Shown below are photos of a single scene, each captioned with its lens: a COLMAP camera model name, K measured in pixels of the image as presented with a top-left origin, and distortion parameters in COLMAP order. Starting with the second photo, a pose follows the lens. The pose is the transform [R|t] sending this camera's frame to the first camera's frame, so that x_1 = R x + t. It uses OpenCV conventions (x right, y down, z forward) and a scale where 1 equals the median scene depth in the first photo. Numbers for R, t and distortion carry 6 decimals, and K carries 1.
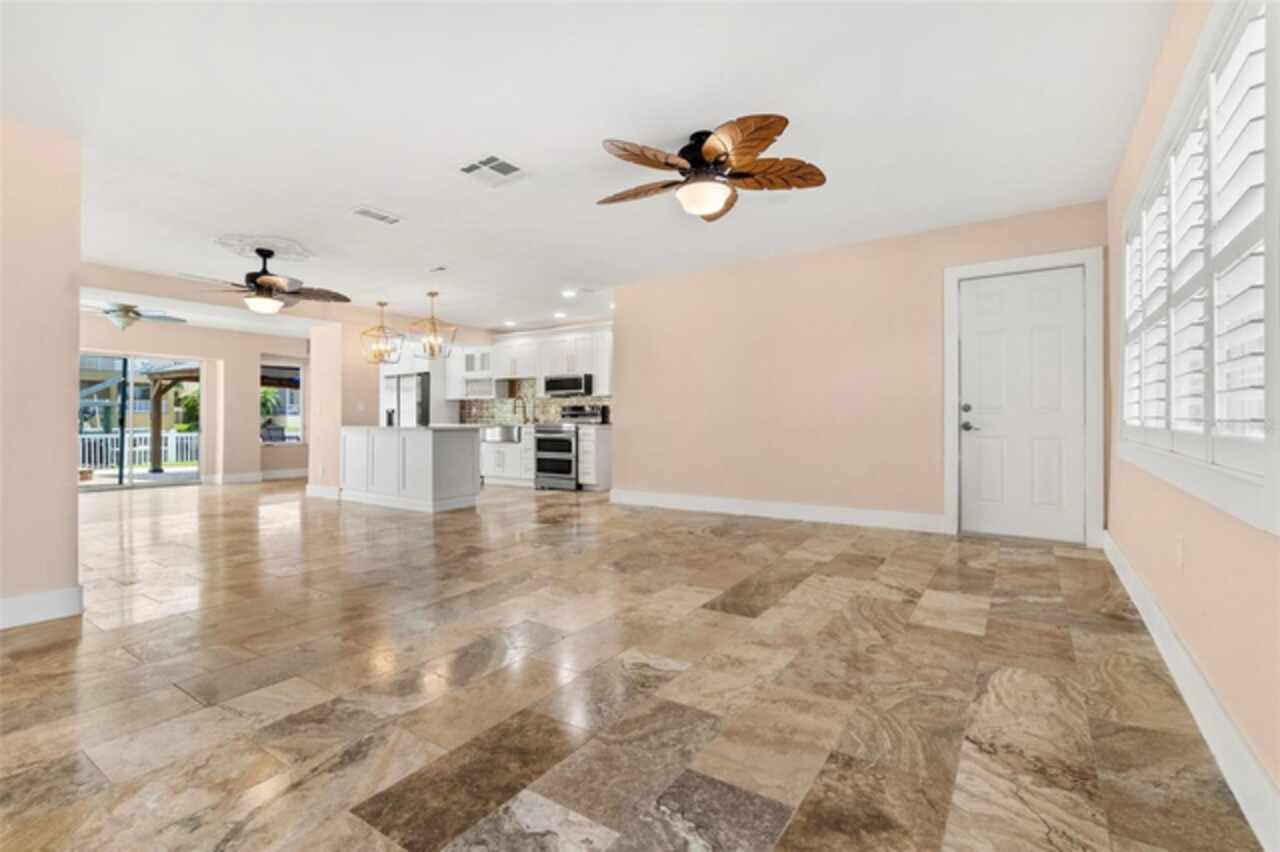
lens RADIAL K [[584.5, 0, 638.1], [0, 584.5, 416.1], [0, 0, 1]] dist [-0.001458, -0.000091]
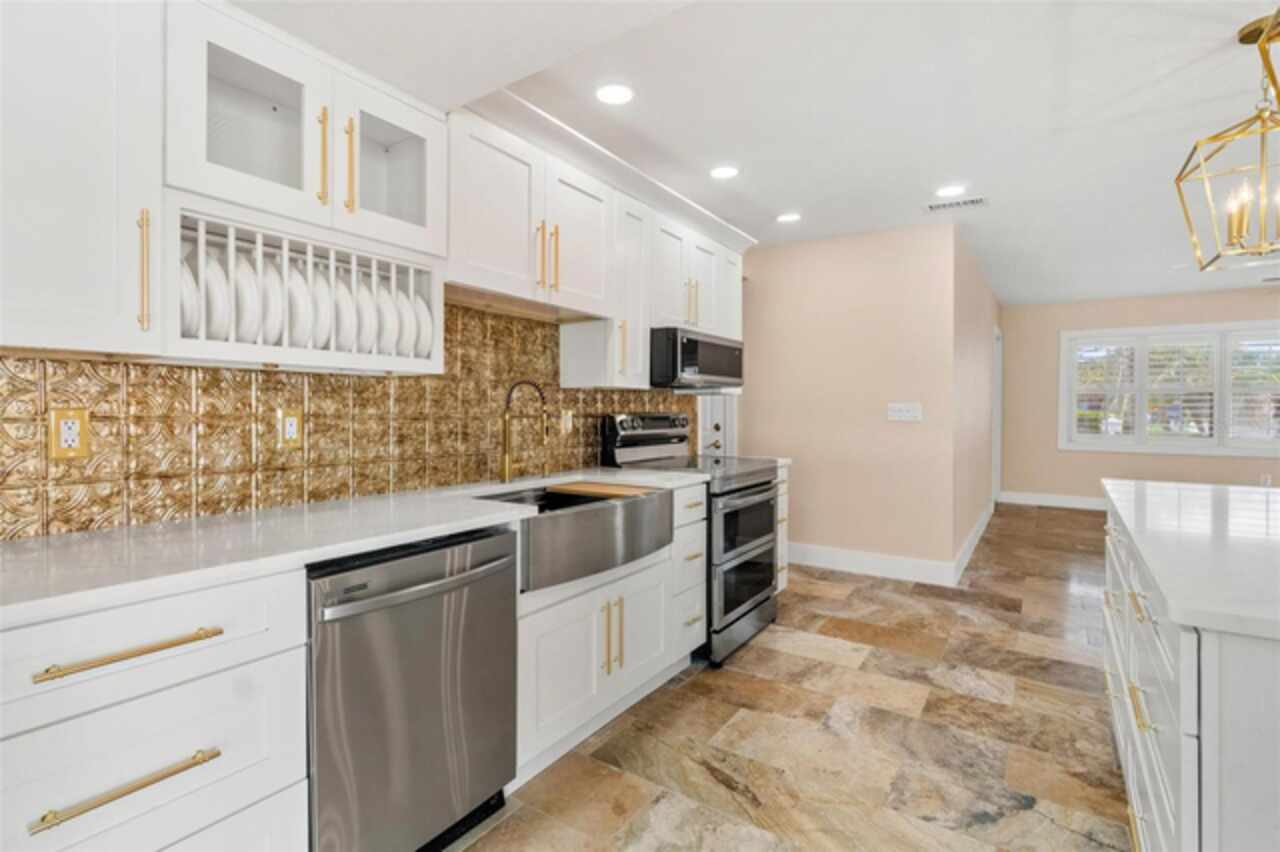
lens RADIAL K [[606.5, 0, 638.9], [0, 606.5, 412.6], [0, 0, 1]] dist [-0.000460, -0.000258]
pose [[-0.006349, -0.001697, 0.999978, -0.466494], [-0.007168, 0.999973, 0.001651, -0.017803], [-0.999954, -0.007157, -0.006361, 0.946257]]
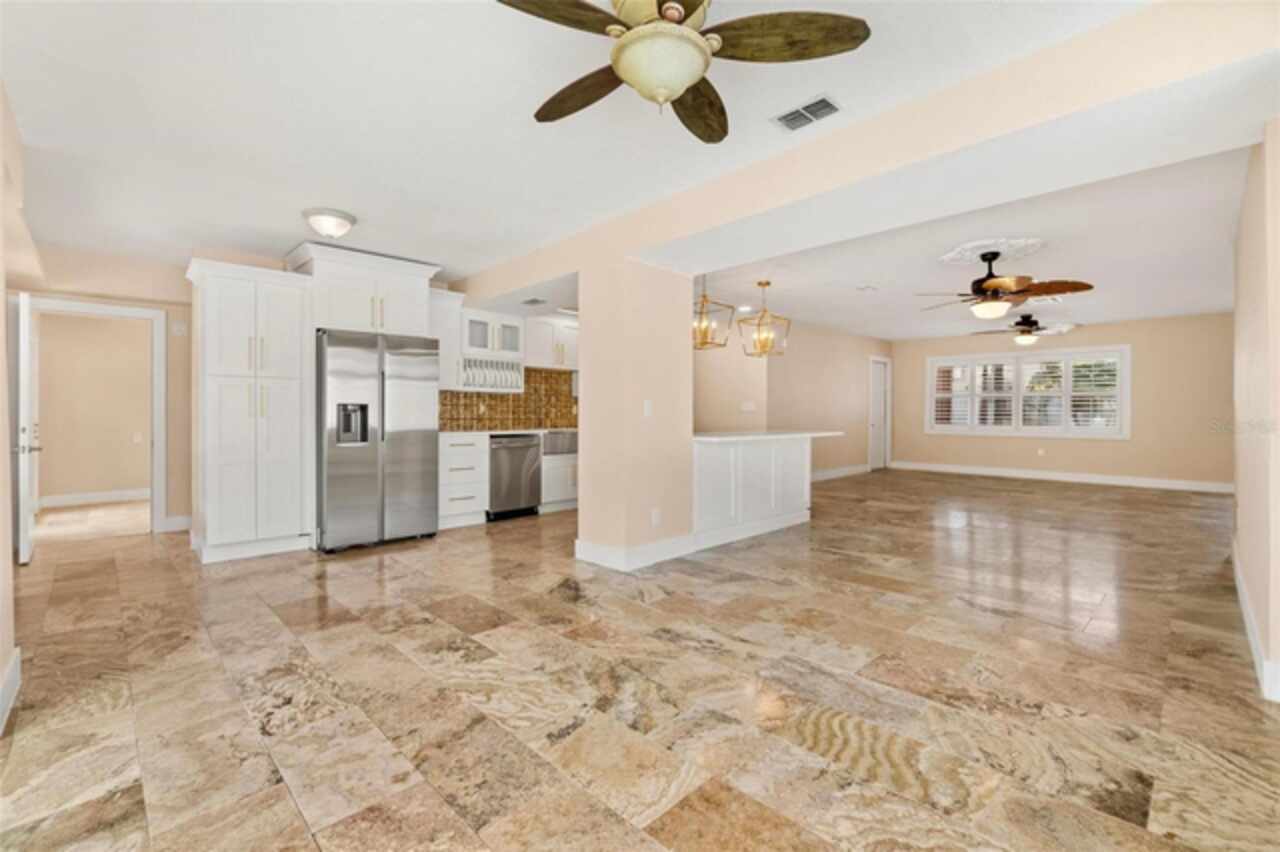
lens RADIAL K [[553.5, 0, 641.9], [0, 553.5, 415.7], [0, 0, 1]] dist [-0.000240, 0.000120]
pose [[0.184893, 0.003392, 0.982753, -0.886491], [-0.007868, 0.999967, -0.001971, -0.002937], [-0.982727, -0.007368, 0.184913, 0.748645]]
